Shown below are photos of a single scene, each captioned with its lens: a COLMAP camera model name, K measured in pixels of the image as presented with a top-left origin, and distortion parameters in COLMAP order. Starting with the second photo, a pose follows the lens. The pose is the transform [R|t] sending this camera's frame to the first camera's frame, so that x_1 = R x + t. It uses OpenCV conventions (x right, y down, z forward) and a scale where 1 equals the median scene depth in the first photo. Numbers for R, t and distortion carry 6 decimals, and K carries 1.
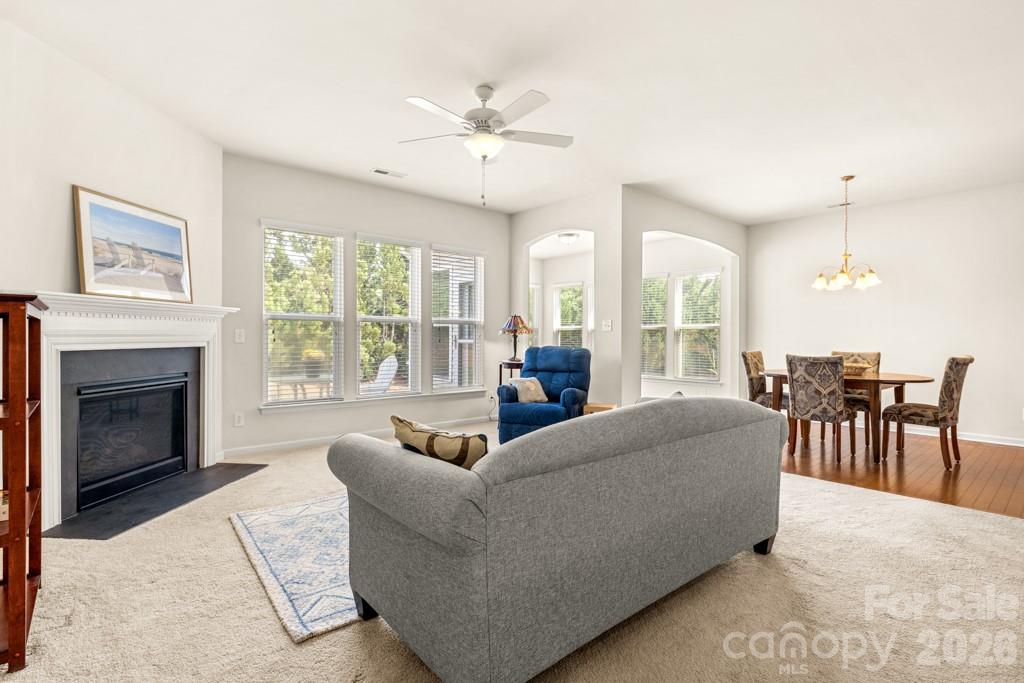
lens RADIAL K [[483.4, 0, 514.0], [0, 483.4, 339.4], [0, 0, 1]] dist [-0.005206, -0.000549]
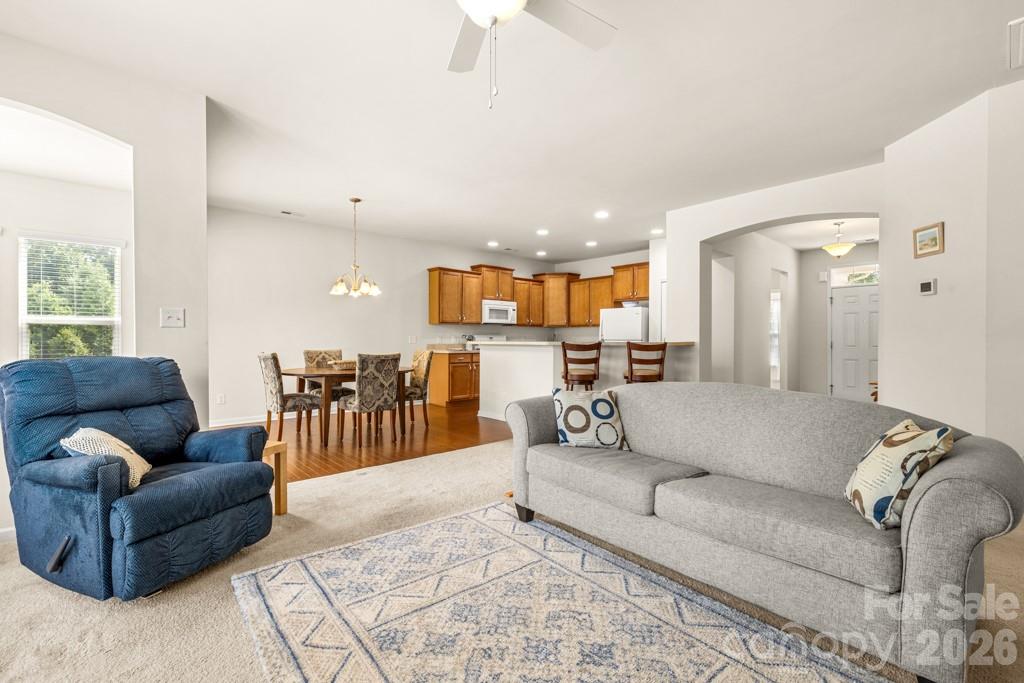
lens RADIAL K [[448.9, 0, 508.3], [0, 448.9, 339.2], [0, 0, 1]] dist [-0.000323, 0.000000]
pose [[0.002818, -0.005920, 0.999979, -0.435236], [0.000694, 0.999982, 0.005918, -0.006311], [-0.999996, 0.000677, 0.002822, 0.702042]]
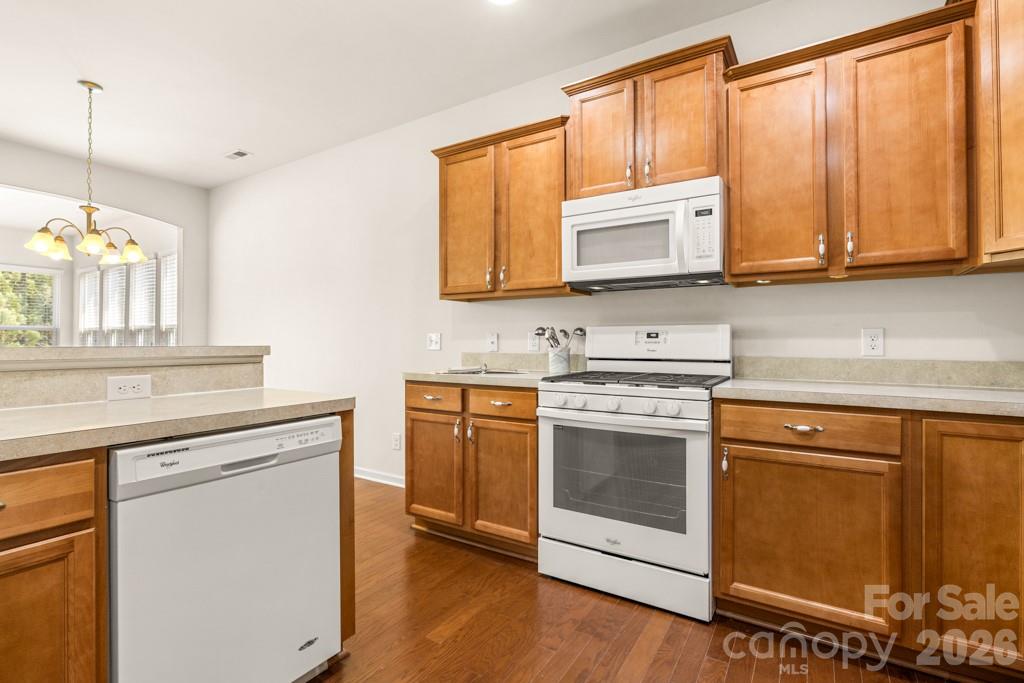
lens RADIAL K [[483.4, 0, 514.0], [0, 483.4, 339.4], [0, 0, 1]] dist [-0.005206, -0.000549]
pose [[0.958260, -0.004309, 0.285867, 1.147533], [0.006436, 0.999958, -0.006501, 0.006854], [-0.285827, 0.008070, 0.958247, 0.286204]]
